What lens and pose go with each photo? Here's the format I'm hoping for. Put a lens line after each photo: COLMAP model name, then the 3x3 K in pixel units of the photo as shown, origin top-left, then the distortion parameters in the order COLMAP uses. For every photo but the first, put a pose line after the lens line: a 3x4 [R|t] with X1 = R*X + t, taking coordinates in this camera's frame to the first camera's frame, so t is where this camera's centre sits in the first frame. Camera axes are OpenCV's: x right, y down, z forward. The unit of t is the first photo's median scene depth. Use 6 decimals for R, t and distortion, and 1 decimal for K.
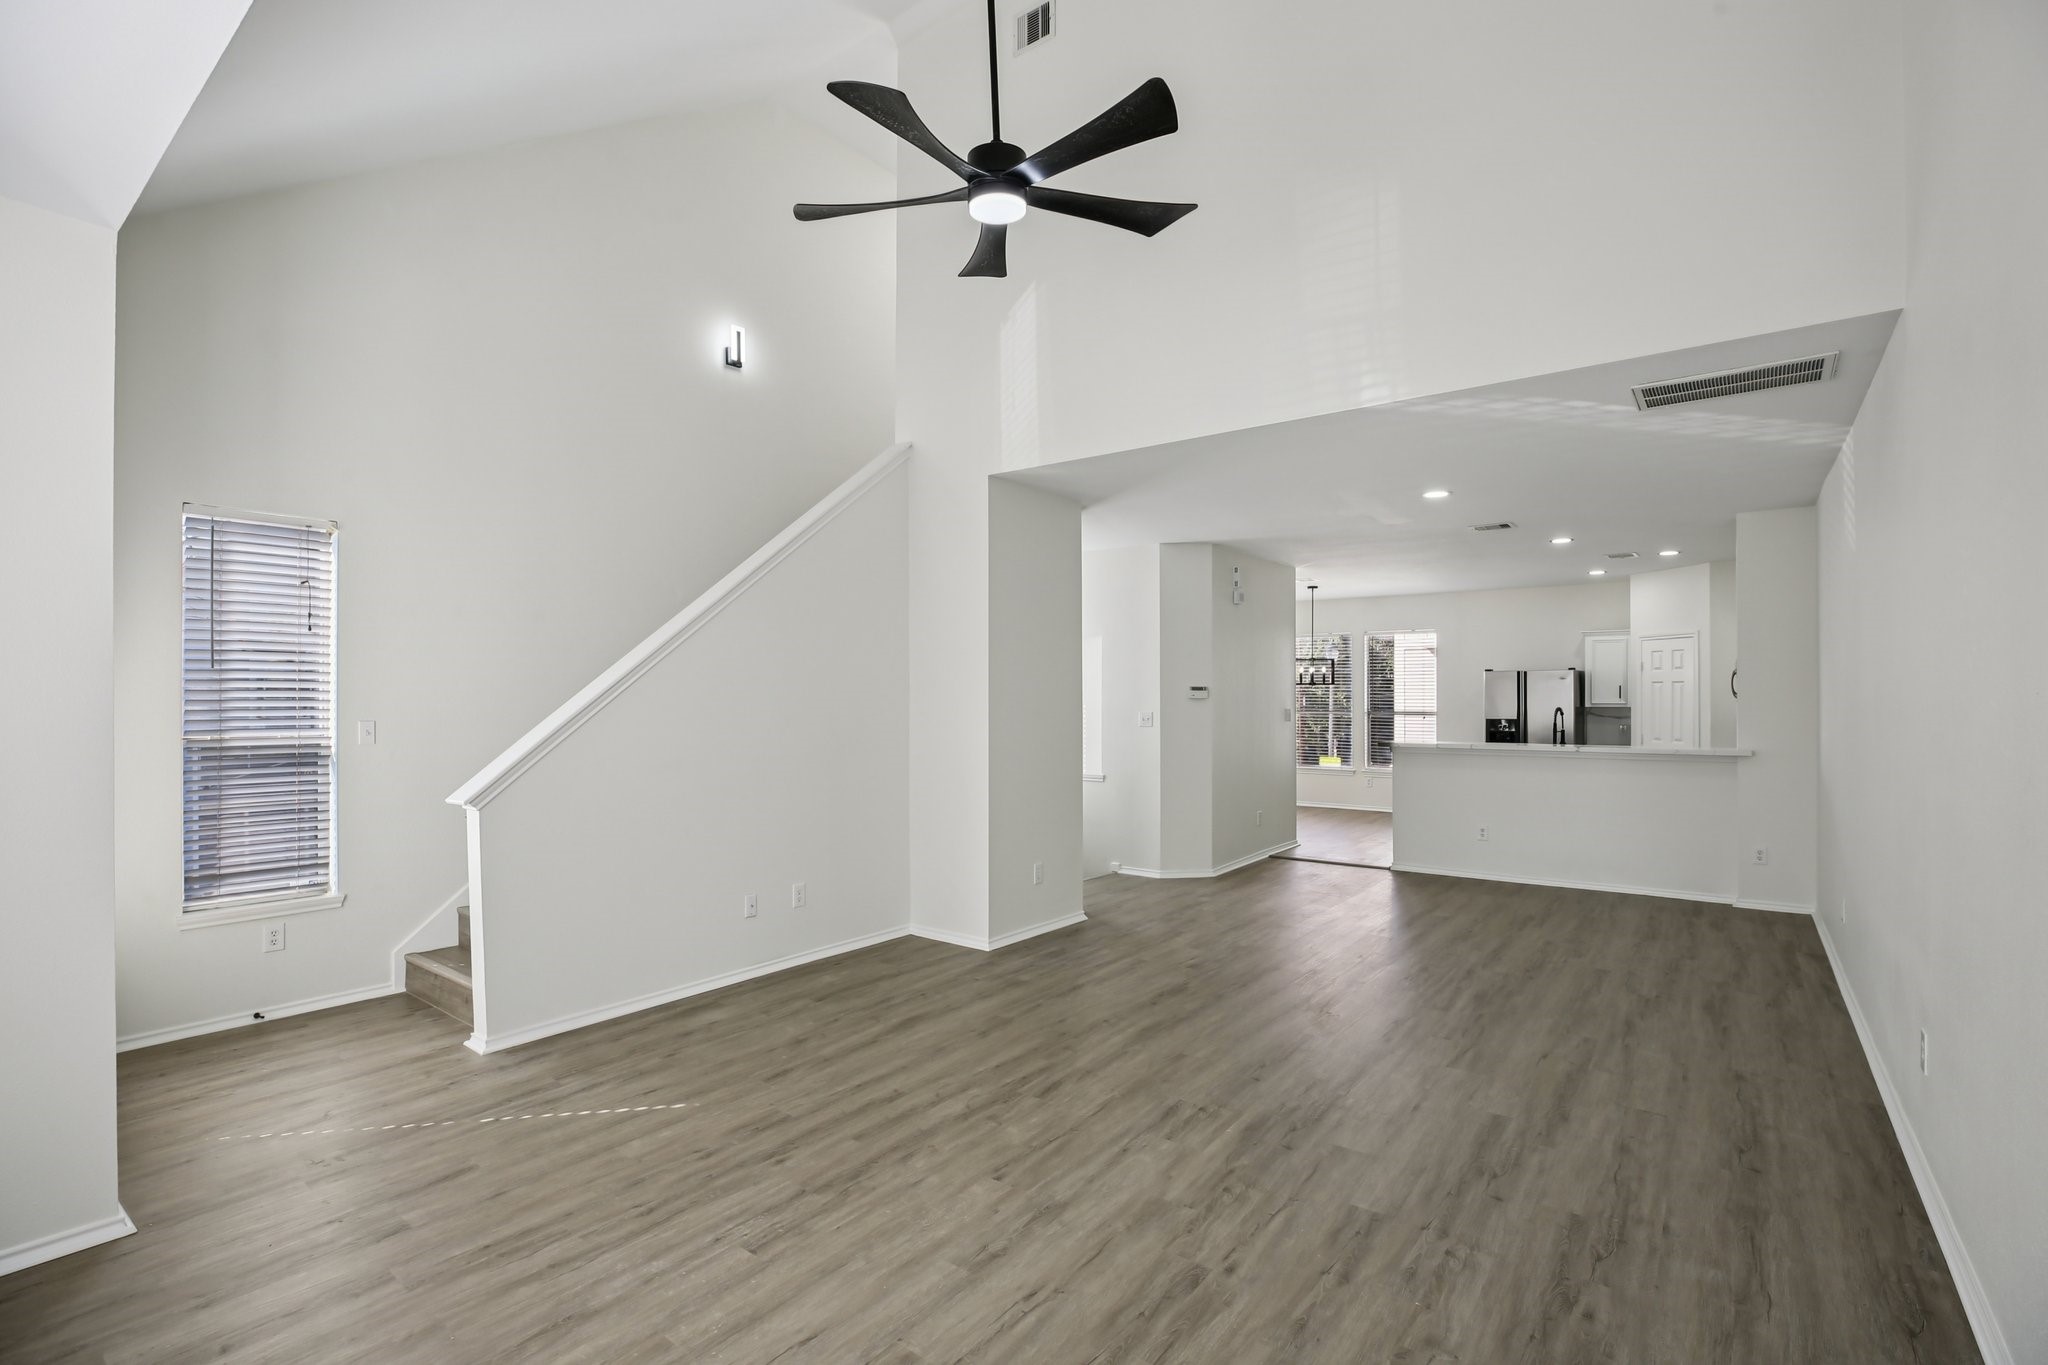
lens RADIAL K [[940.2, 0, 1031.4], [0, 940.2, 692.5], [0, 0, 1]] dist [-0.023339, 0.005274]
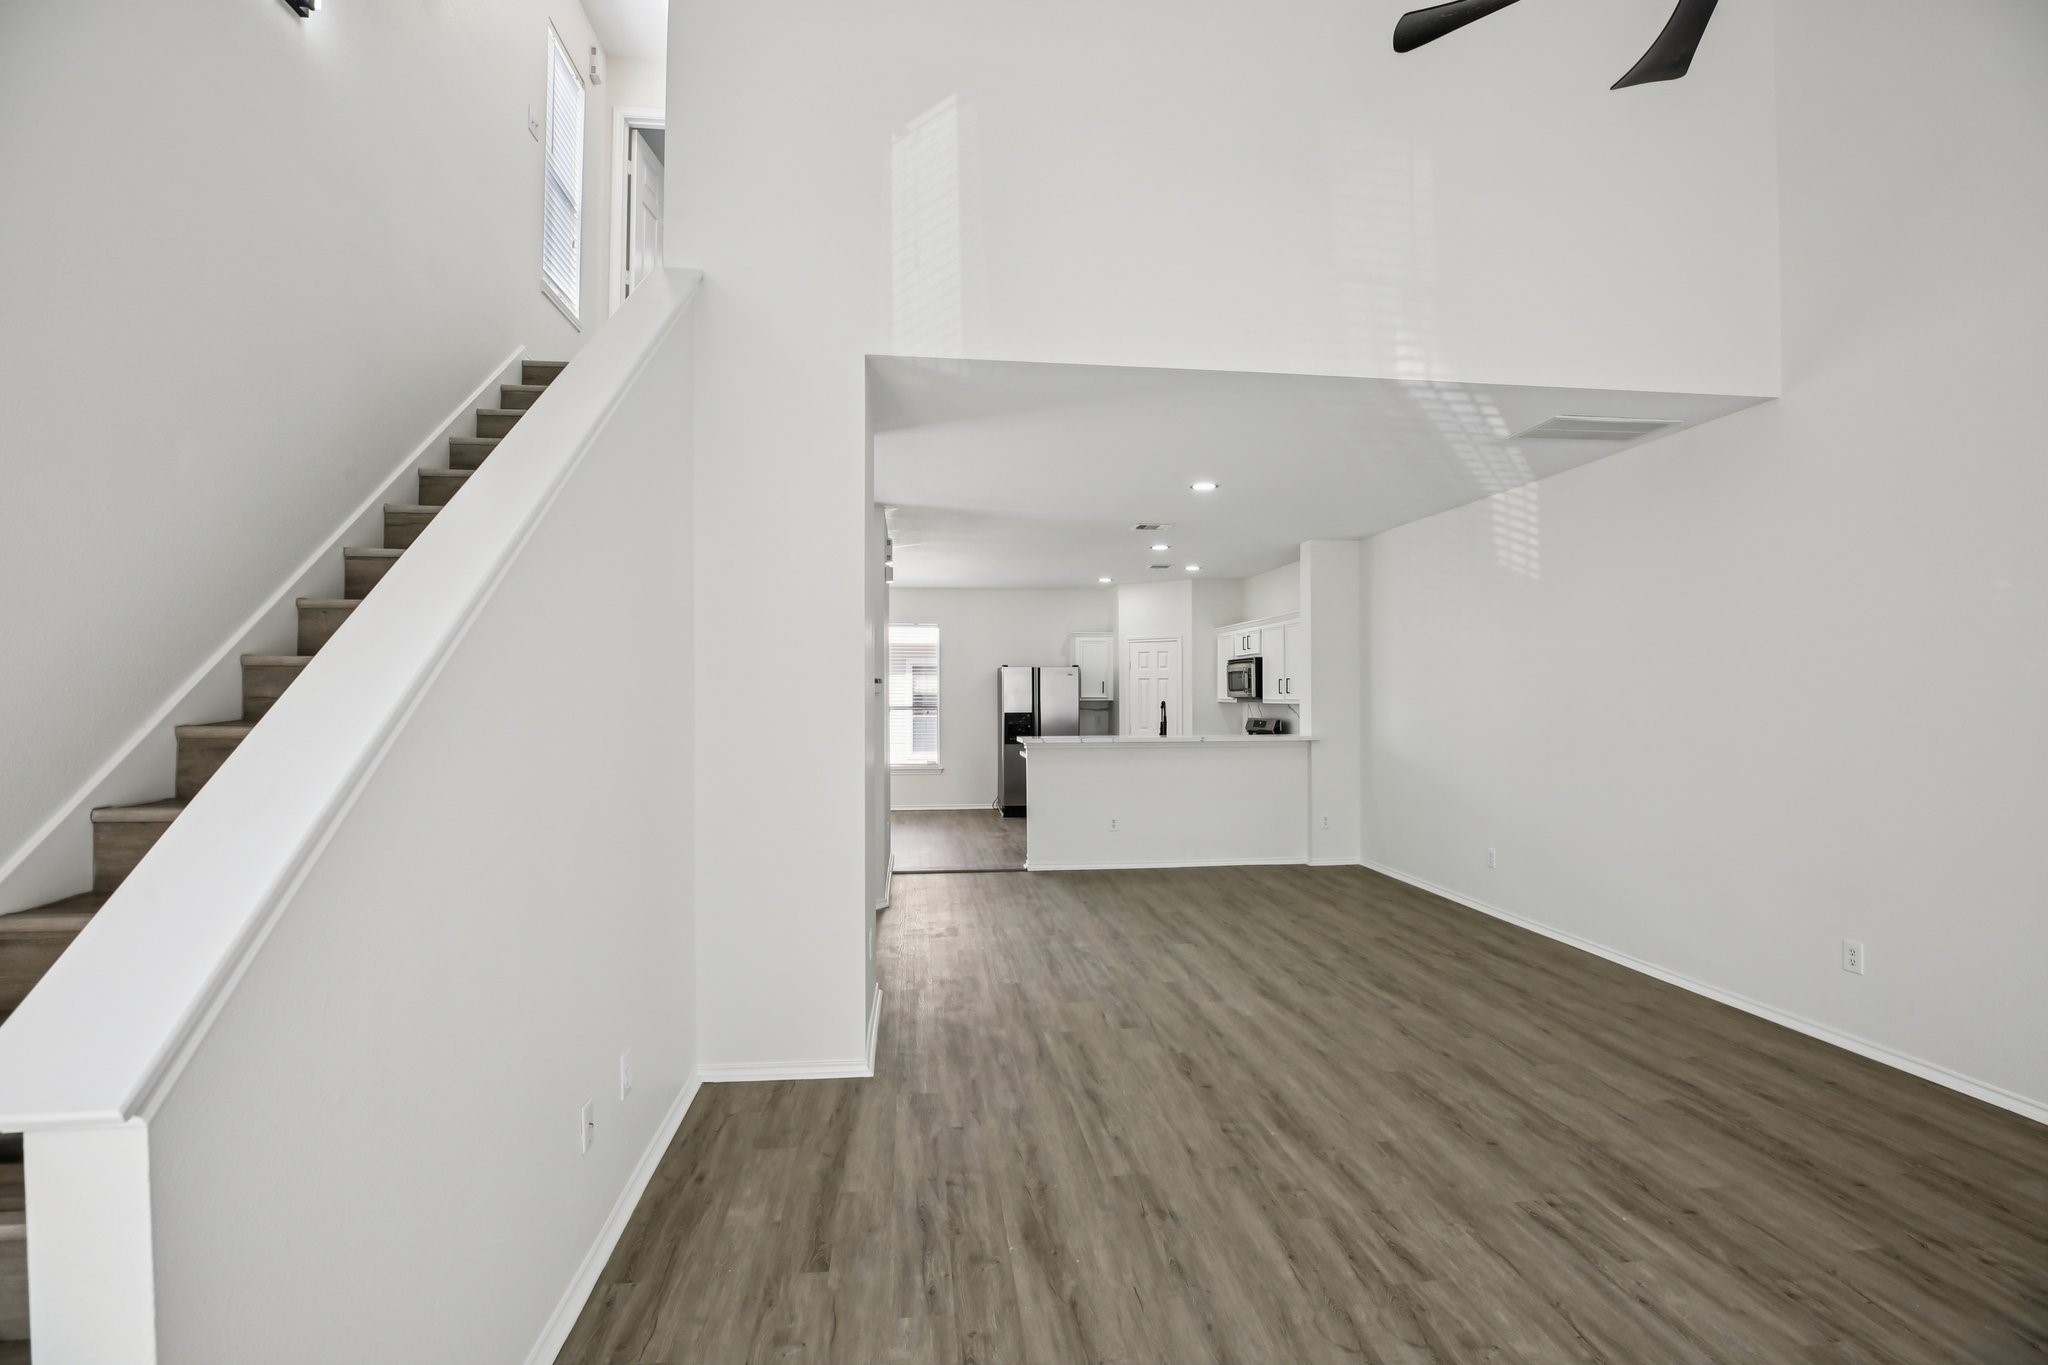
lens RADIAL K [[940.2, 0, 1021.1], [0, 940.2, 675.4], [0, 0, 1]] dist [-0.023339, 0.005274]
pose [[0.717258, 0.014060, 0.696665, -0.549717], [-0.004305, 0.999867, -0.015748, 0.007162], [-0.696794, 0.008297, 0.717223, 0.585743]]
